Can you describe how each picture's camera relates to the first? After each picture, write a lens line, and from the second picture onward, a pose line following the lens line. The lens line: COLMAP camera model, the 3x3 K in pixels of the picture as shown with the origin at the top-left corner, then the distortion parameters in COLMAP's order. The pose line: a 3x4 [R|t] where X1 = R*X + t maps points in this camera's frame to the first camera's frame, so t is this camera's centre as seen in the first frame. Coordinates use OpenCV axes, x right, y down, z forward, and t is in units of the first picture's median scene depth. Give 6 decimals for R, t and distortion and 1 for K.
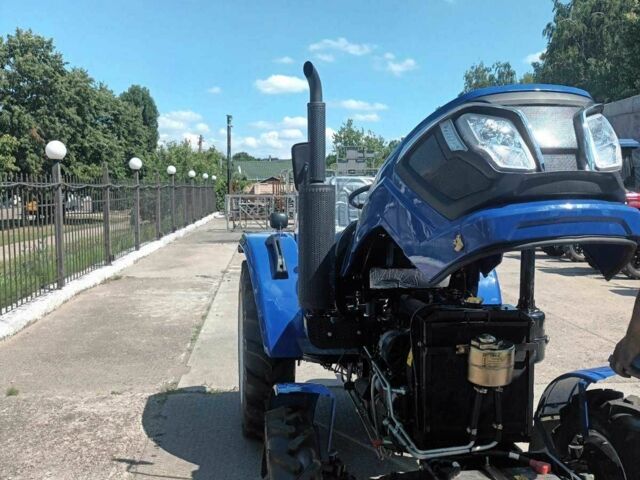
lens RADIAL K [[648.1, 0, 322.3], [0, 648.1, 237.1], [0, 0, 1]] dist [0.094199, -0.176967]
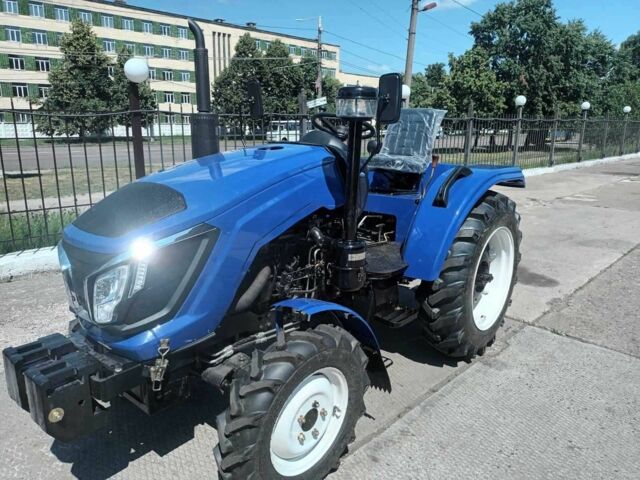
lens RADIAL K [[490.4, 0, 320.0], [0, 490.4, 240.0], [0, 0, 1]] dist [0.017133, 0.000787]
pose [[0.634710, 0.197995, -0.746955, 0.299158], [-0.077017, 0.978014, 0.193798, -0.011114], [0.768903, -0.065477, 0.636004, 0.161768]]
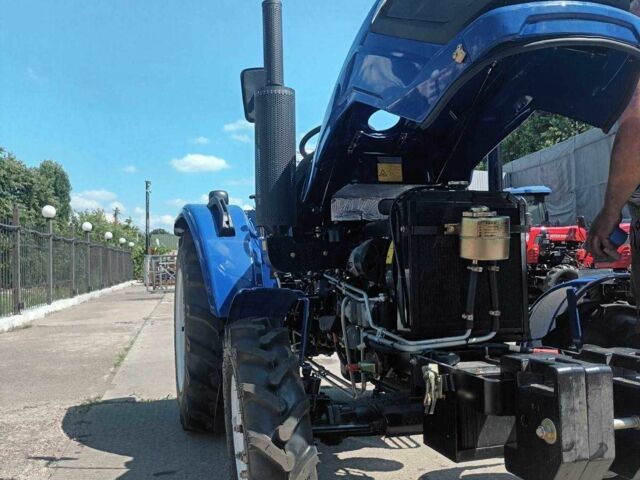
lens RADIAL K [[648.1, 0, 322.3], [0, 648.1, 237.1], [0, 0, 1]] dist [0.094199, -0.176967]
pose [[0.991998, -0.020682, 0.124546, -0.018424], [0.035831, 0.992048, -0.120653, 0.073597], [-0.121060, 0.124151, 0.984851, 0.037964]]
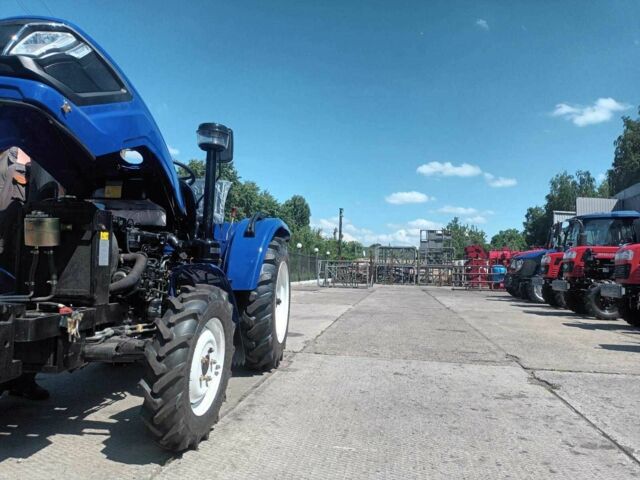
lens RADIAL K [[486.5, 0, 320.0], [0, 486.5, 240.0], [0, 0, 1]] dist [0.050316, -0.044988]
pose [[0.963037, 0.005435, -0.269315, 0.275050], [-0.045255, 0.988851, -0.141869, 0.083092], [0.265541, 0.148812, 0.952545, 0.046367]]
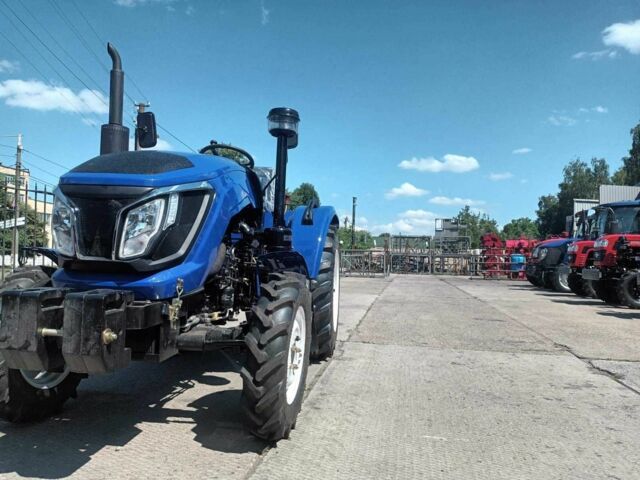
lens RADIAL K [[489.6, 0, 320.0], [0, 489.6, 240.0], [0, 0, 1]] dist [0.048761, -0.050350]
pose [[0.959744, 0.009240, -0.280723, 0.230155], [-0.044695, 0.991748, -0.120162, 0.086073], [0.277296, 0.127871, 0.952237, 0.038383]]
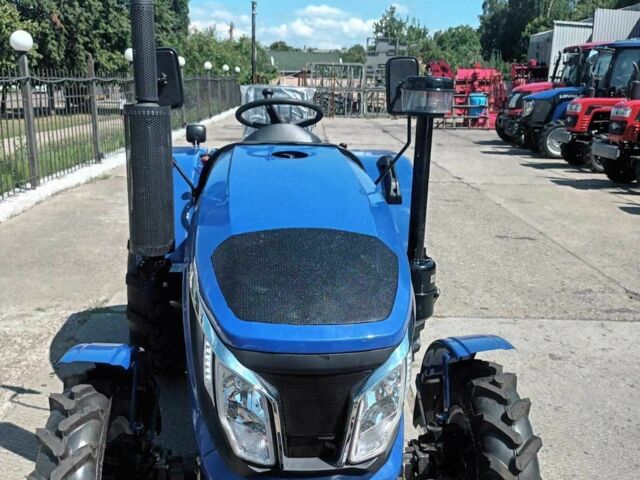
lens RADIAL K [[648.1, 0, 322.3], [0, 648.1, 237.1], [0, 0, 1]] dist [0.094199, -0.176967]
pose [[0.997377, 0.036176, -0.062686, 0.083737], [-0.025661, 0.986608, 0.161079, -0.016894], [0.067674, -0.159048, 0.984949, 0.056733]]
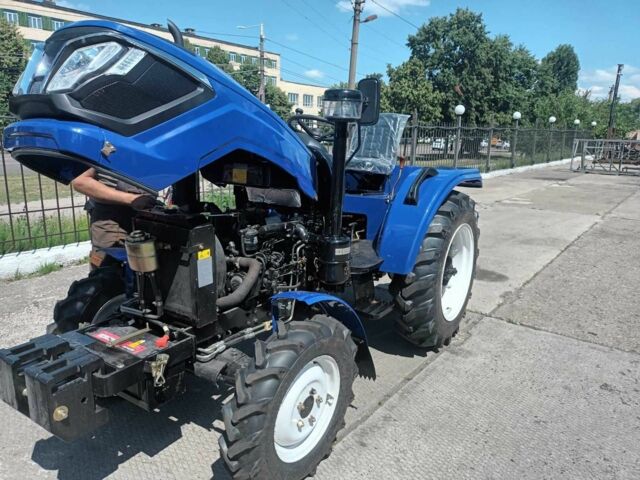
lens RADIAL K [[489.6, 0, 320.0], [0, 489.6, 240.0], [0, 0, 1]] dist [0.048761, -0.050350]
pose [[0.721869, 0.172676, -0.670141, 0.292255], [-0.078240, 0.982525, 0.168890, -0.004854], [0.687593, -0.069485, 0.722764, 0.135448]]
